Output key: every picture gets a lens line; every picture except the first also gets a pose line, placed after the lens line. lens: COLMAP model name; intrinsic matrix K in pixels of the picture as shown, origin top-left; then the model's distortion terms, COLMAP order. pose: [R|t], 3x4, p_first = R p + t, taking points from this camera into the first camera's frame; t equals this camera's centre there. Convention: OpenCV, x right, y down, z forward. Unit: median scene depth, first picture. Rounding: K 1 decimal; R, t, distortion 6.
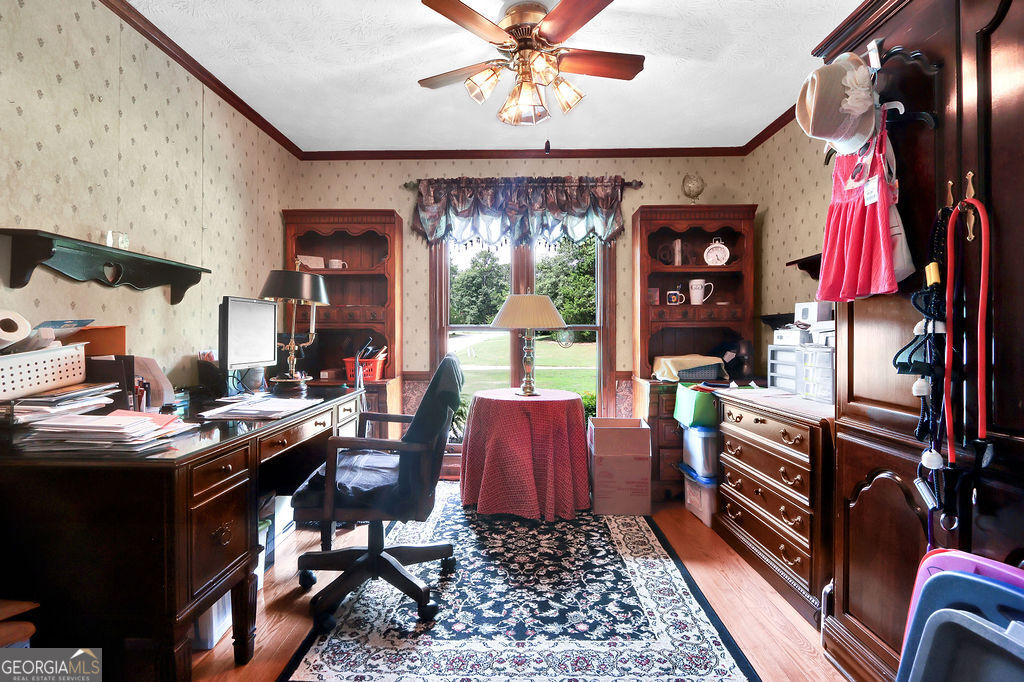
lens RADIAL K [[486.5, 0, 514.3], [0, 486.5, 335.8], [0, 0, 1]] dist [-0.014747, 0.001926]
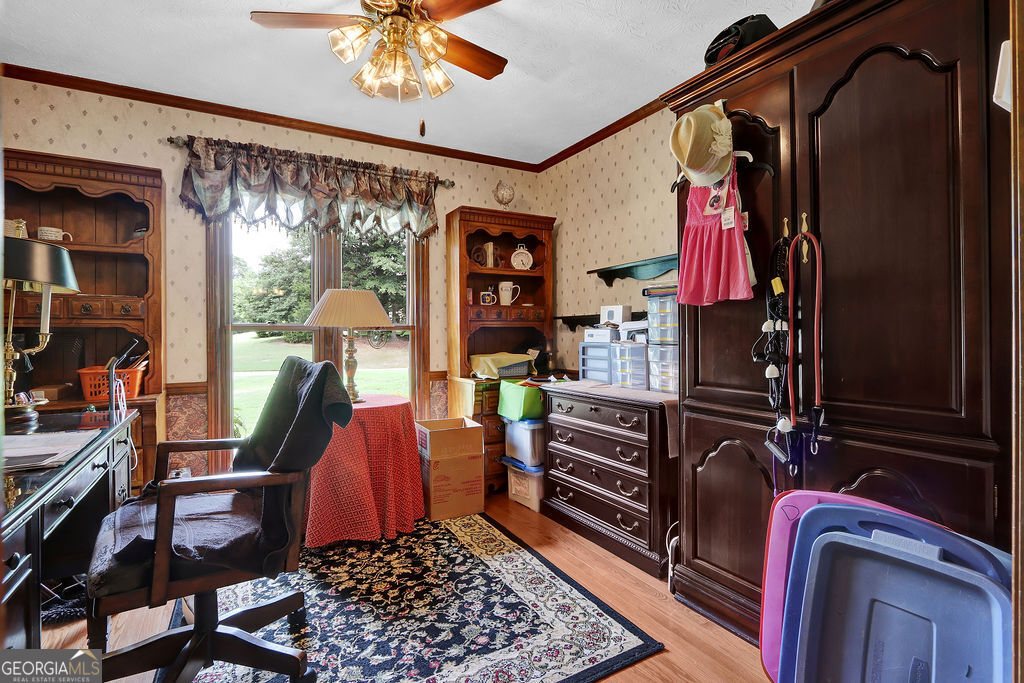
lens RADIAL K [[486.5, 0, 517.3], [0, 486.5, 332.9], [0, 0, 1]] dist [-0.014747, 0.001926]
pose [[0.859770, -0.003250, 0.510671, -0.228086], [0.006849, 0.999963, -0.005166, 0.001872], [-0.510635, 0.007939, 0.859761, 0.112471]]
